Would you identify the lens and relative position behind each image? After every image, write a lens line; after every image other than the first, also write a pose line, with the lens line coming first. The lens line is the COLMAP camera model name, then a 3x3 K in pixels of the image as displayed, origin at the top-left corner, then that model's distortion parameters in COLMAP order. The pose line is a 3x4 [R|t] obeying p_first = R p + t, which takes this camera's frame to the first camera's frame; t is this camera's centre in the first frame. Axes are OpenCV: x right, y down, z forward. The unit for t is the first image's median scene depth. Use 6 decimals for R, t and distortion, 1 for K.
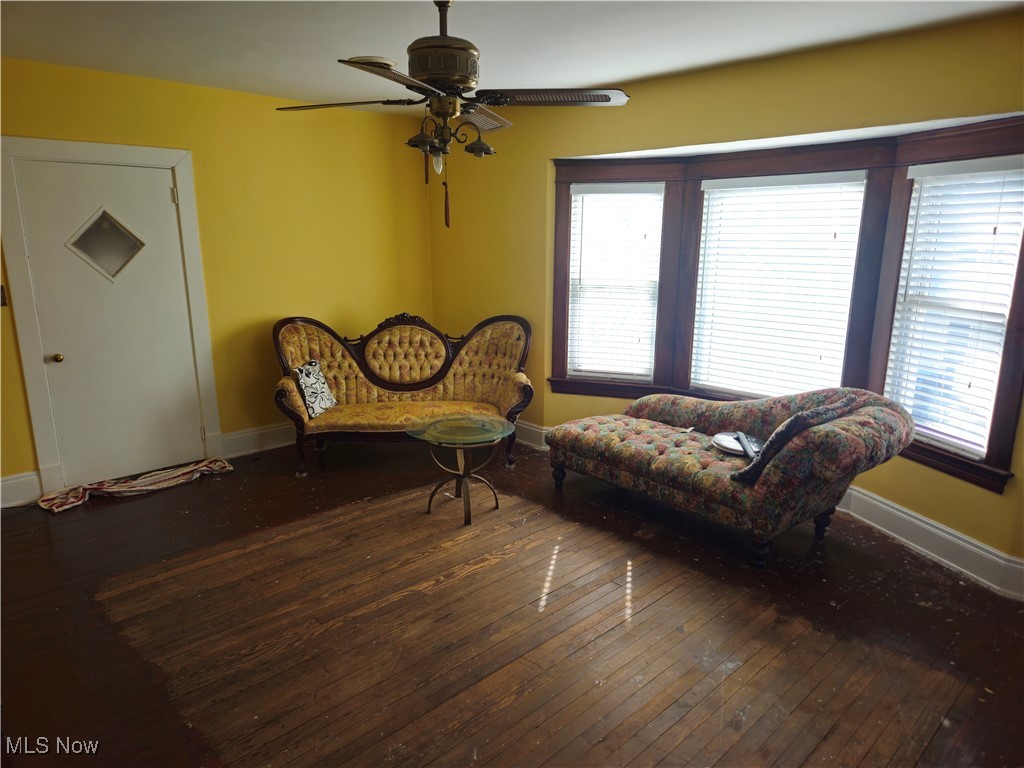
lens RADIAL K [[679.9, 0, 508.9], [0, 679.9, 398.2], [0, 0, 1]] dist [0.060153, -0.038609]
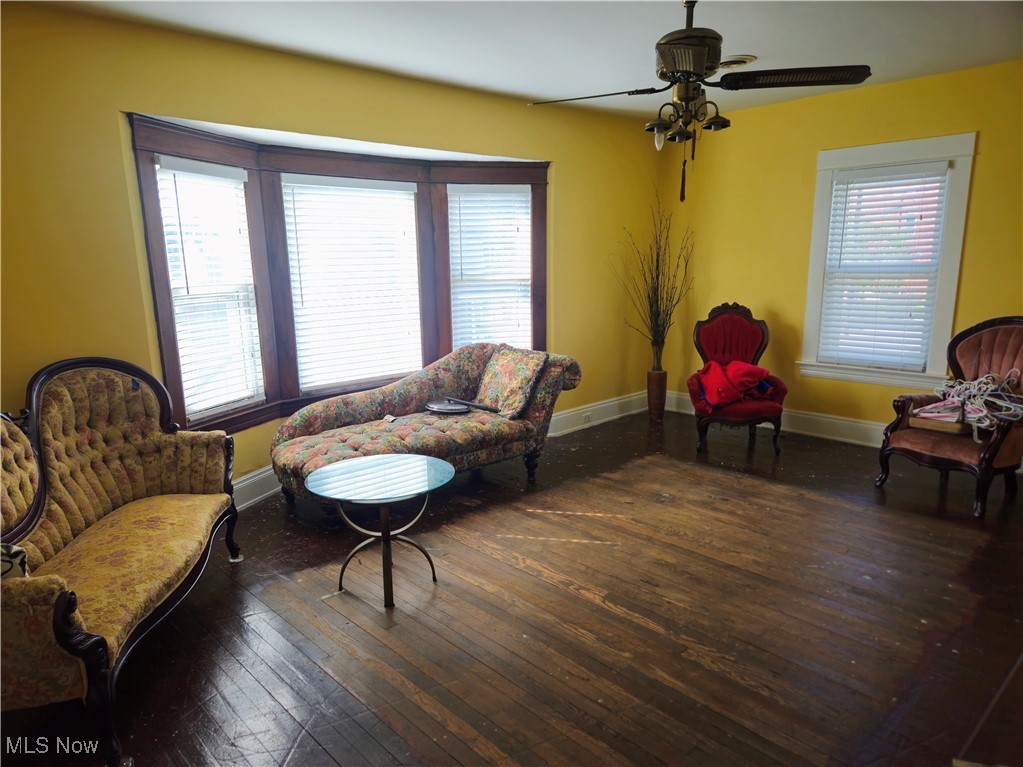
lens RADIAL K [[679.3, 0, 508.4], [0, 679.3, 397.7], [0, 0, 1]] dist [0.060153, -0.038609]
pose [[0.017489, -0.210478, 0.977442, -0.780061], [0.253787, 0.946510, 0.199276, -0.150552], [-0.967102, 0.244577, 0.069970, 0.792705]]
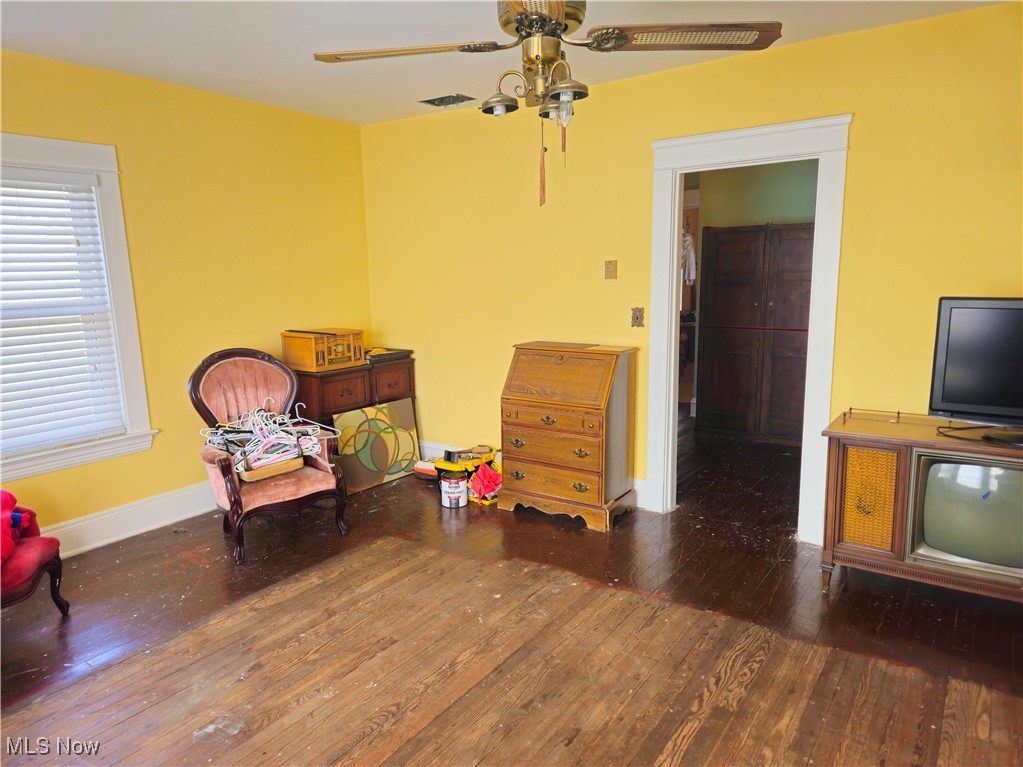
lens RADIAL K [[679.3, 0, 508.4], [0, 679.3, 397.7], [0, 0, 1]] dist [0.060153, -0.038609]
pose [[-0.983130, 0.049938, -0.175962, 0.061326], [-0.027491, 0.910740, 0.412065, -0.230983], [0.180833, 0.409950, -0.894002, 1.113464]]
